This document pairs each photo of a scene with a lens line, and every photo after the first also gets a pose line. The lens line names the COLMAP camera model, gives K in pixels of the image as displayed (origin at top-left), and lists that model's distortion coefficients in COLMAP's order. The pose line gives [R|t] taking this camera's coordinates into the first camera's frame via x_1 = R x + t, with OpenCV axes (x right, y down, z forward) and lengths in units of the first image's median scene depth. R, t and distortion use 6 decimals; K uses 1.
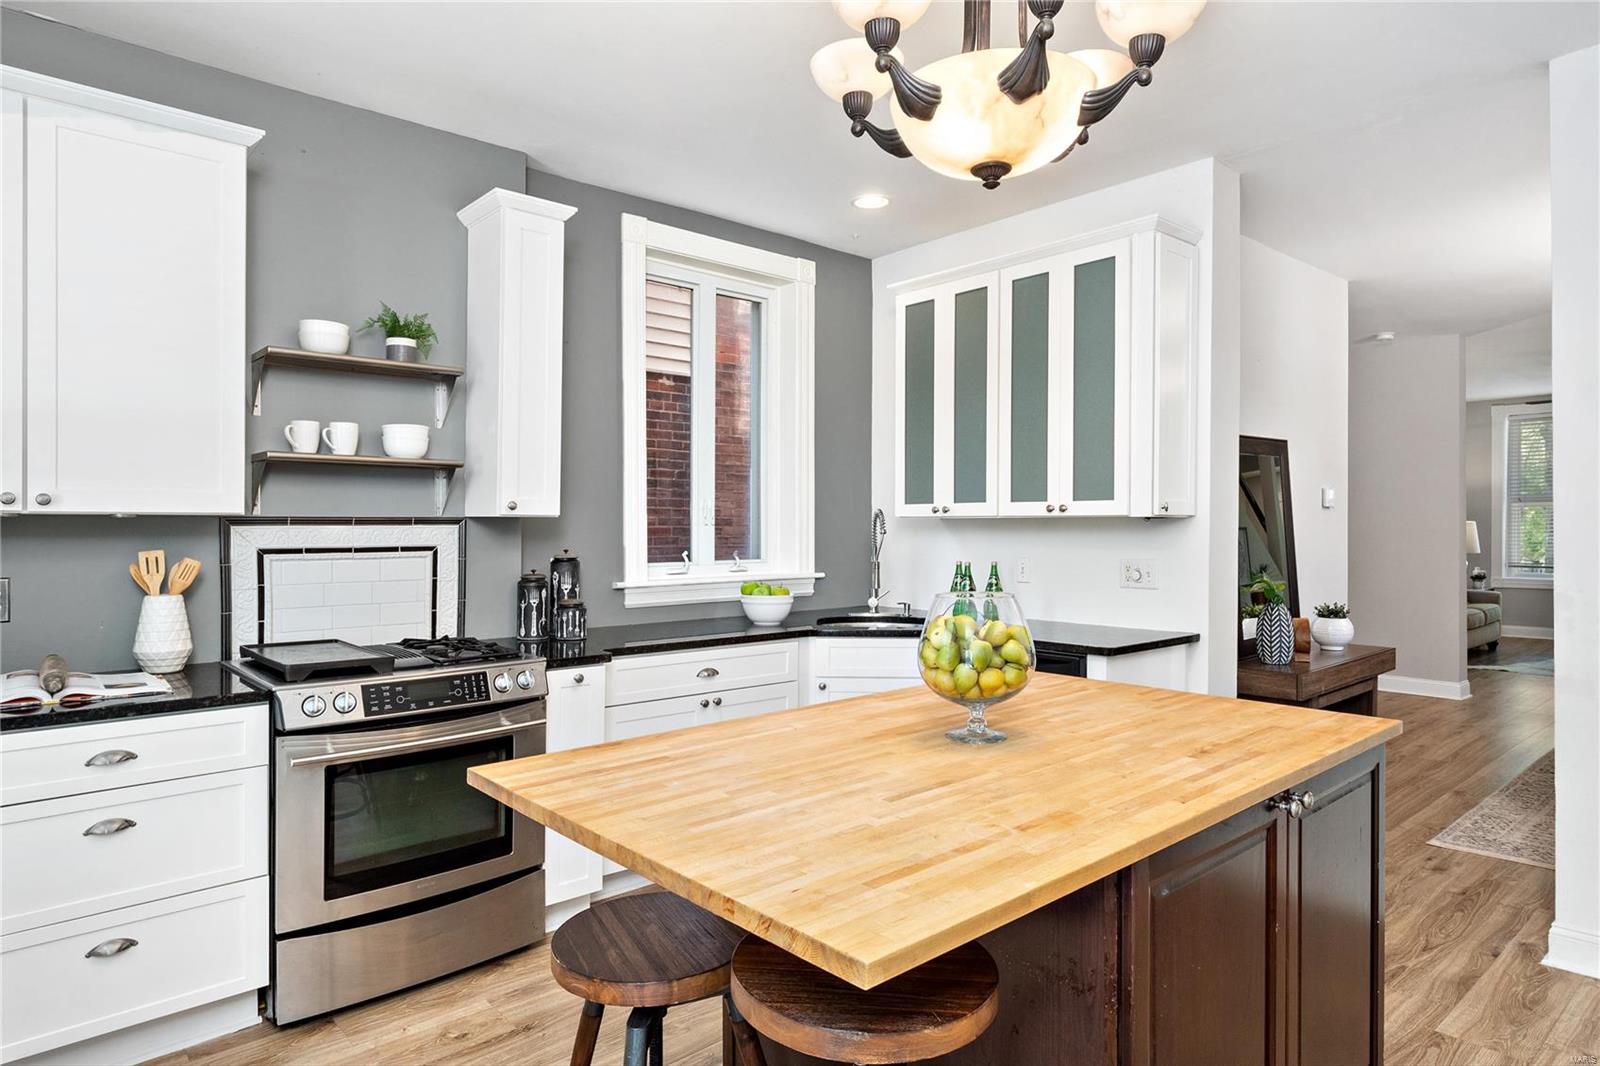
lens RADIAL K [[929.4, 0, 801.7], [0, 929.4, 536.1], [0, 0, 1]] dist [0.001752, 0.002091]
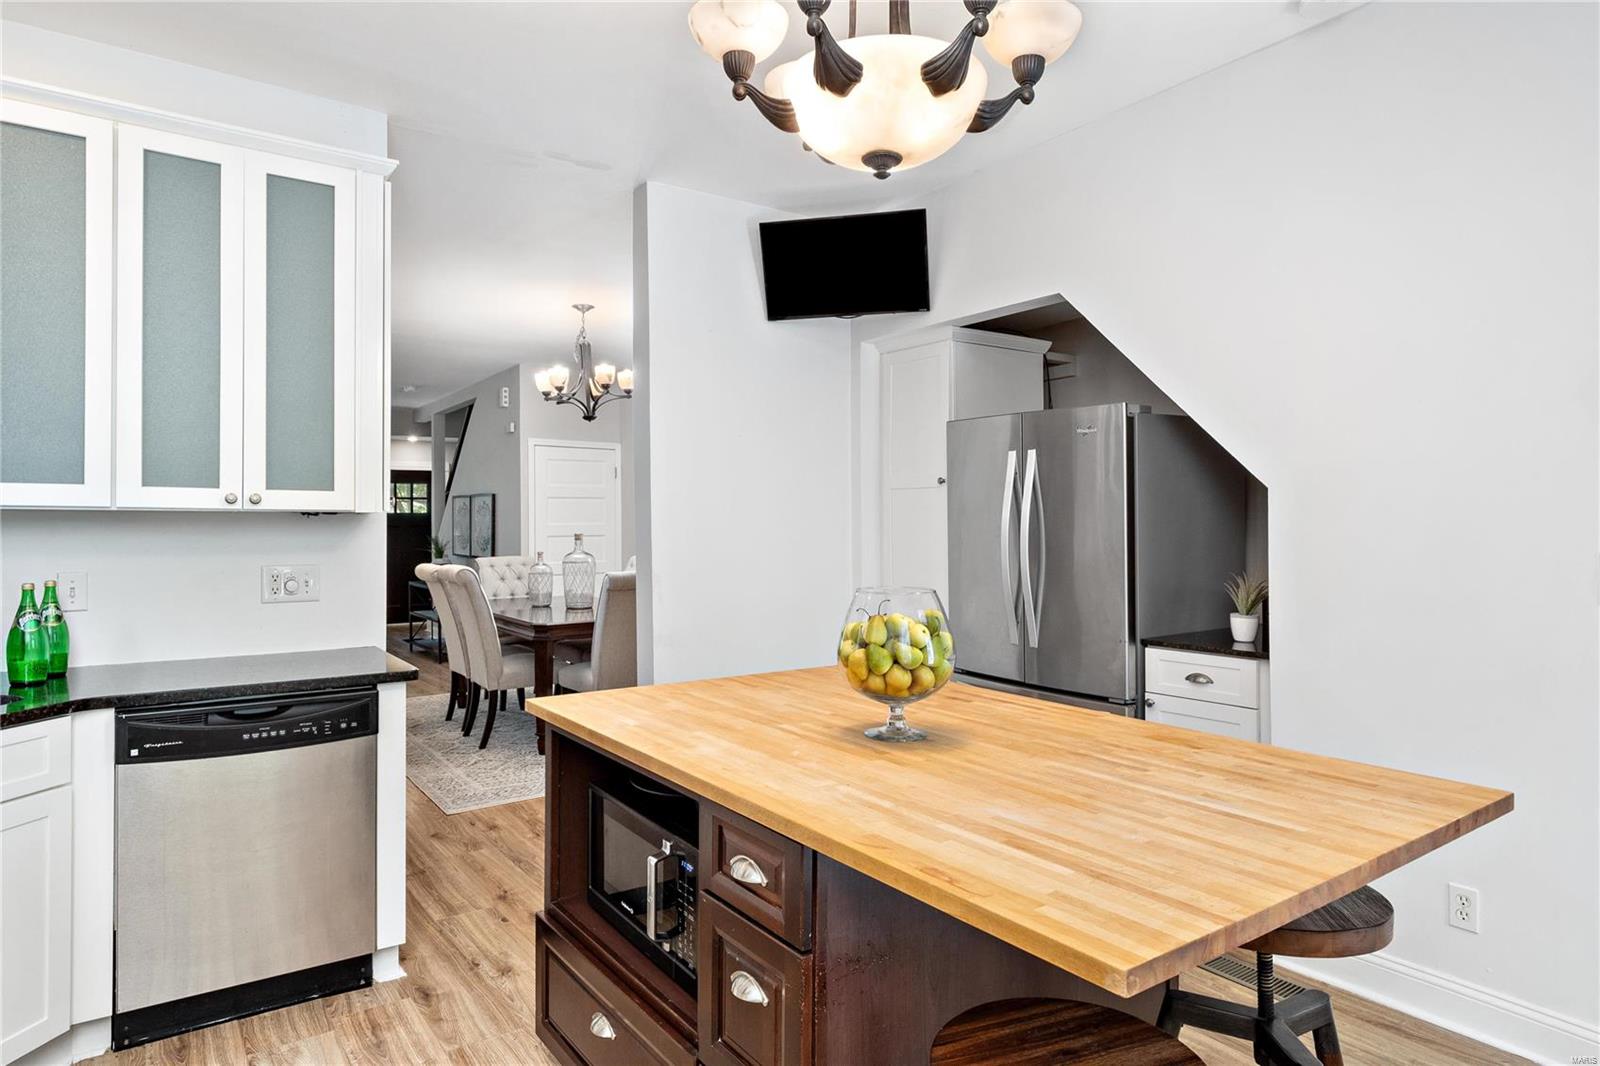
lens RADIAL K [[929.4, 0, 804.2], [0, 929.4, 524.2], [0, 0, 1]] dist [0.001752, 0.002091]
pose [[0.104478, 0.004179, 0.994518, -0.415375], [0.011128, 0.999924, -0.005370, -0.001145], [-0.994465, 0.011628, 0.104424, 0.515469]]
